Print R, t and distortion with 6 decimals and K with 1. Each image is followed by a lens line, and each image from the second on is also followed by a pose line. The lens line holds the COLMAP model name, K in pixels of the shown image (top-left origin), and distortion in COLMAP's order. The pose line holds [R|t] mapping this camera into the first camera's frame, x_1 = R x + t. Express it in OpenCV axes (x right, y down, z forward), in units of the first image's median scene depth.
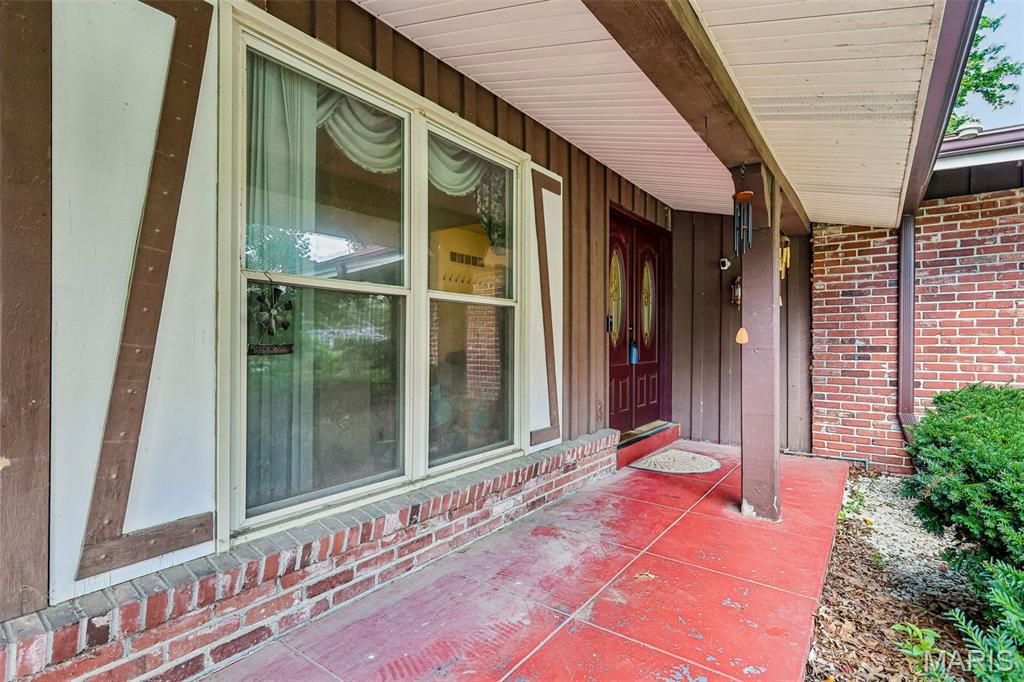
lens RADIAL K [[519.2, 0, 513.1], [0, 519.2, 342.3], [0, 0, 1]] dist [-0.015494, 0.004222]
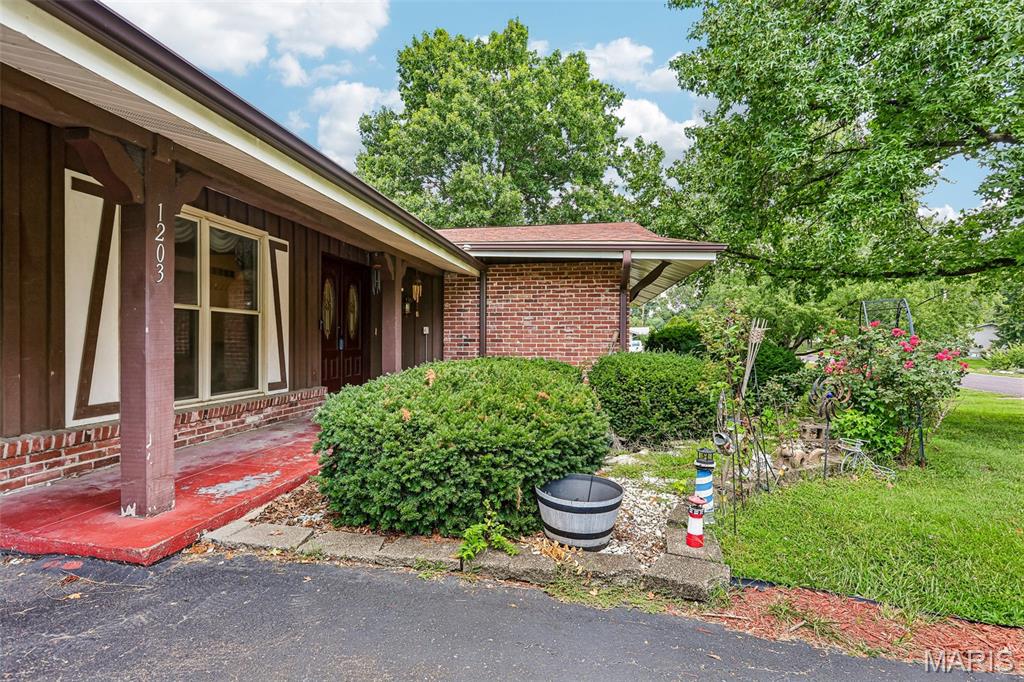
lens RADIAL K [[519.2, 0, 510.4], [0, 519.2, 349.9], [0, 0, 1]] dist [-0.015494, 0.004222]
pose [[0.902231, -0.003016, 0.431243, 0.016850], [-0.004849, 0.999841, 0.017137, 0.020000], [-0.431227, -0.017553, 0.902073, -1.043235]]
